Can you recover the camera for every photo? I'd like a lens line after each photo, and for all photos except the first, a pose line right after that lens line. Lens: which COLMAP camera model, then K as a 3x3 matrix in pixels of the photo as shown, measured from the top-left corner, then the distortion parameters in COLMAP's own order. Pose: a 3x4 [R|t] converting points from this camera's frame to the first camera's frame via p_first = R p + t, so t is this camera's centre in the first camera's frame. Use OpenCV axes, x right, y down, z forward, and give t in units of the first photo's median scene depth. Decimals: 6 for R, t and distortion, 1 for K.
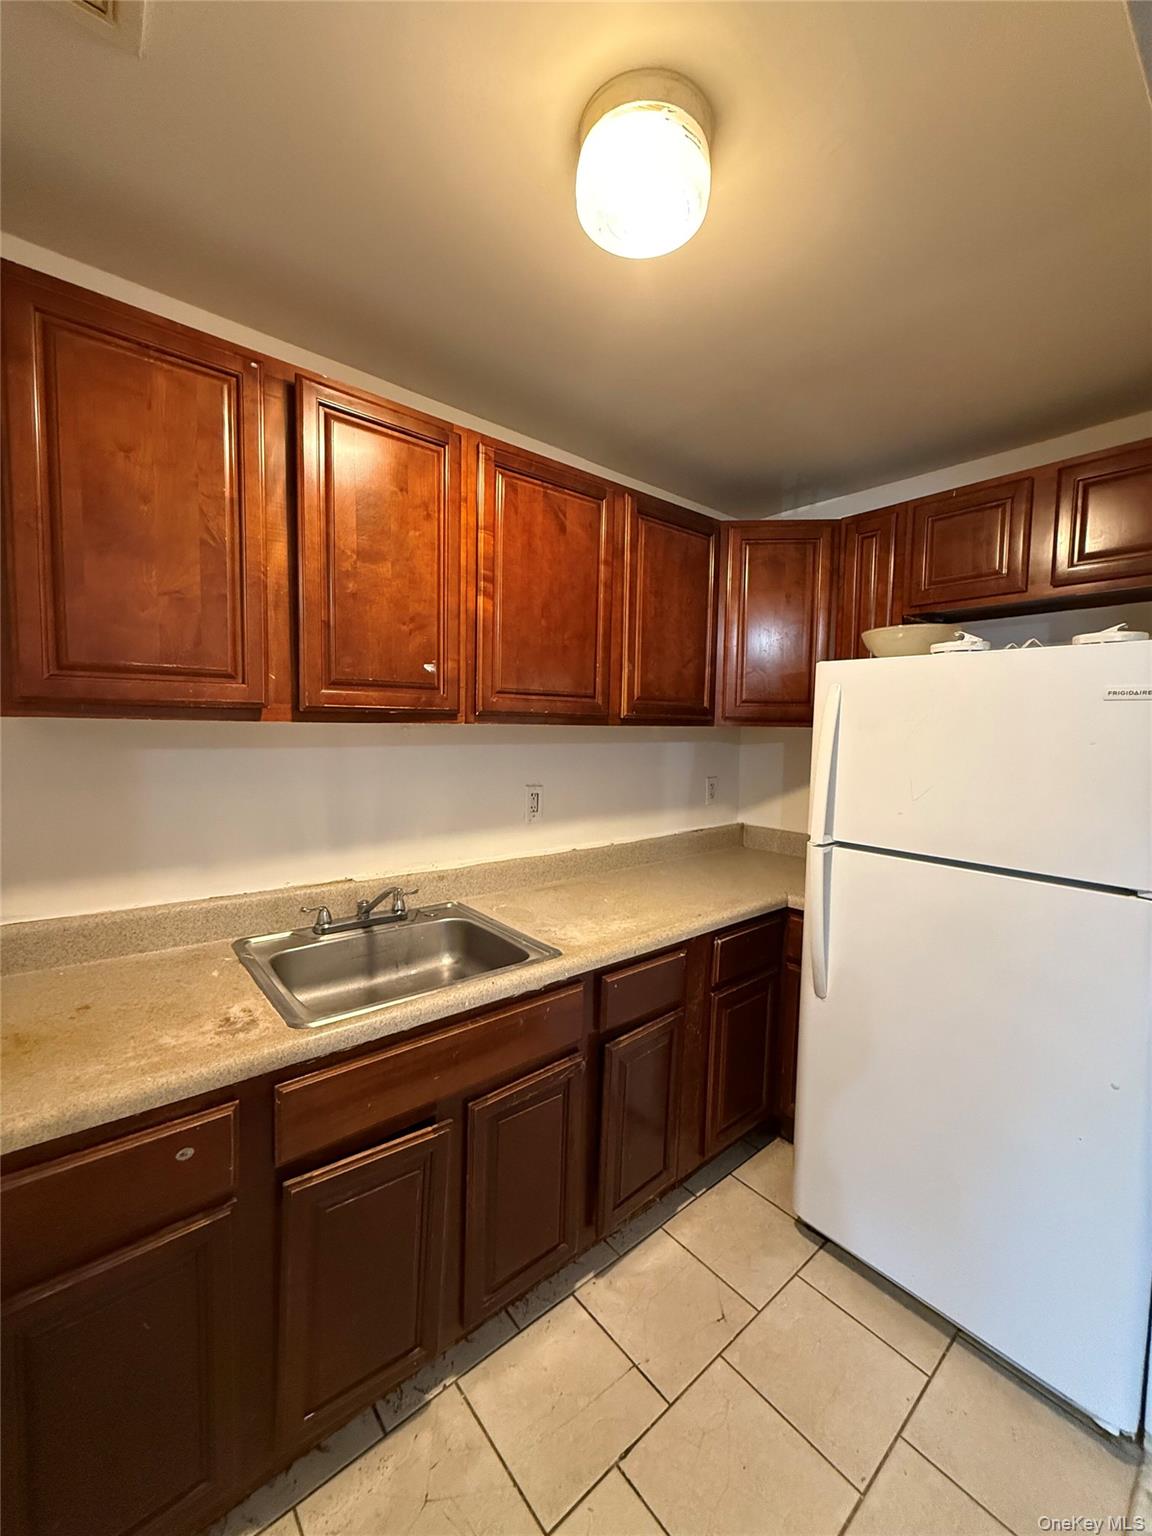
lens RADIAL K [[612.9, 0, 577.1], [0, 612.9, 765.8], [0, 0, 1]] dist [-0.000037, 0.000107]
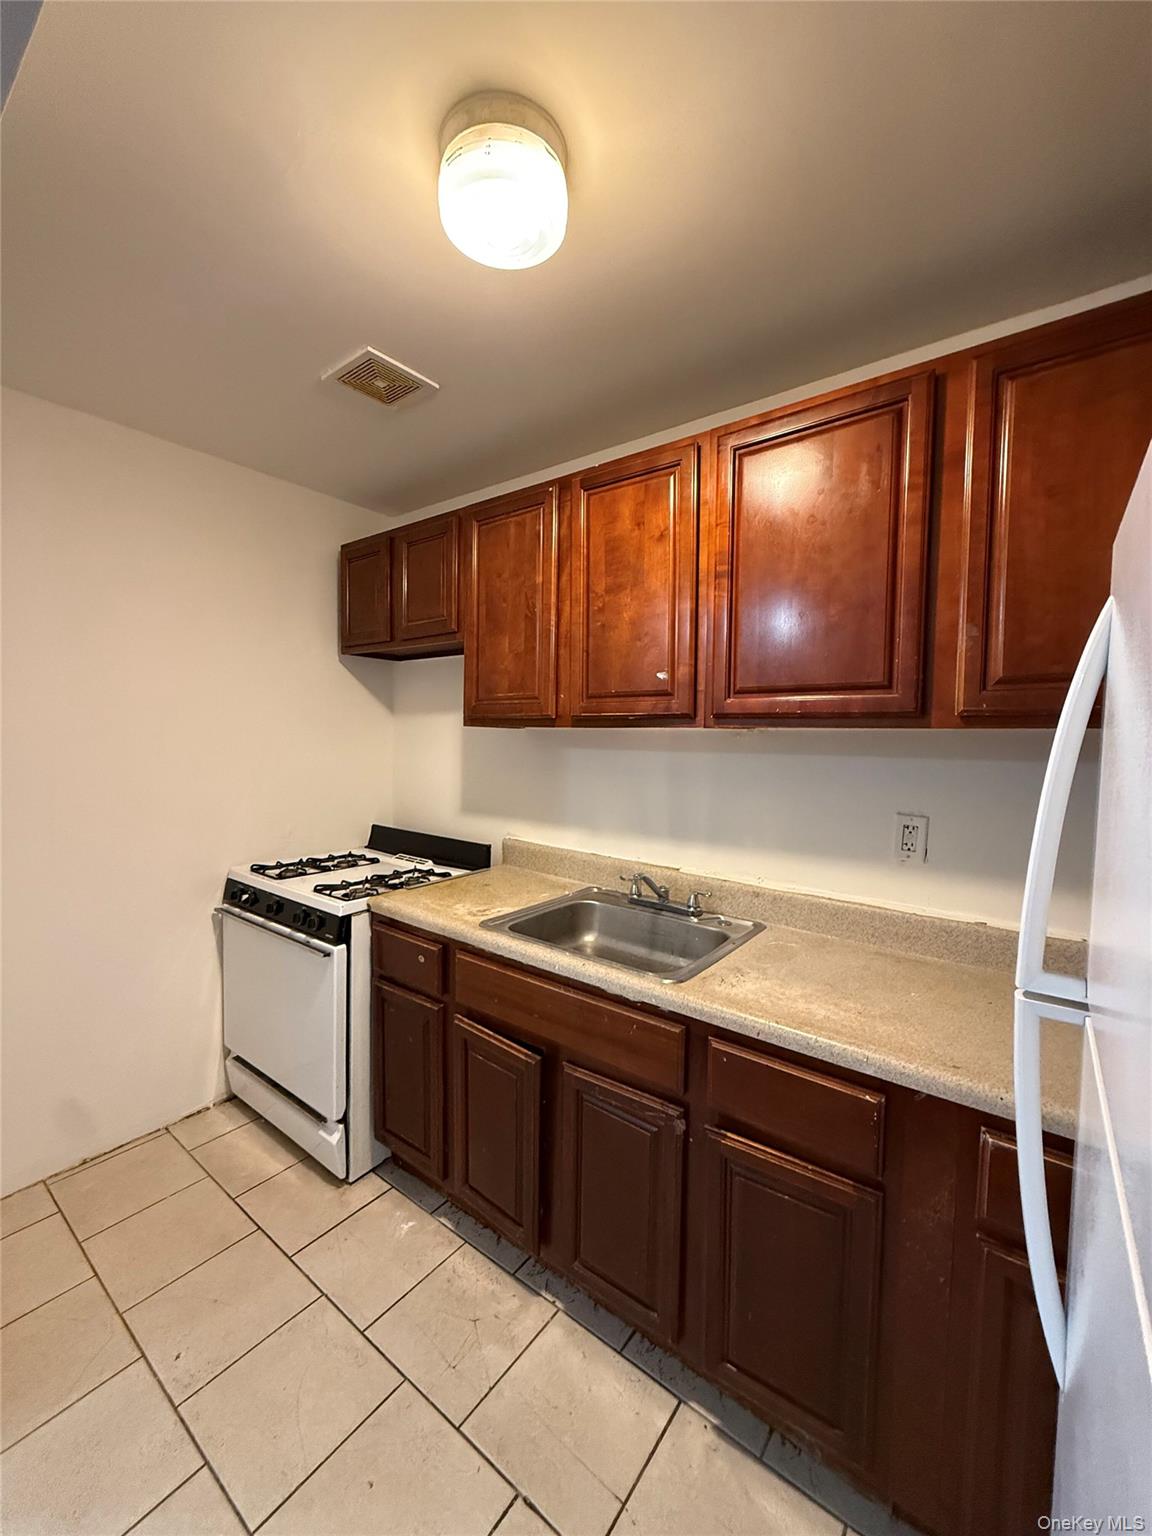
lens RADIAL K [[612.9, 0, 577.1], [0, 612.9, 765.8], [0, 0, 1]] dist [-0.000037, 0.000107]
pose [[0.217474, 0.031370, -0.975562, 0.778678], [-0.081449, 0.996581, 0.013889, -0.005315], [0.972662, 0.076438, 0.219285, 0.633156]]
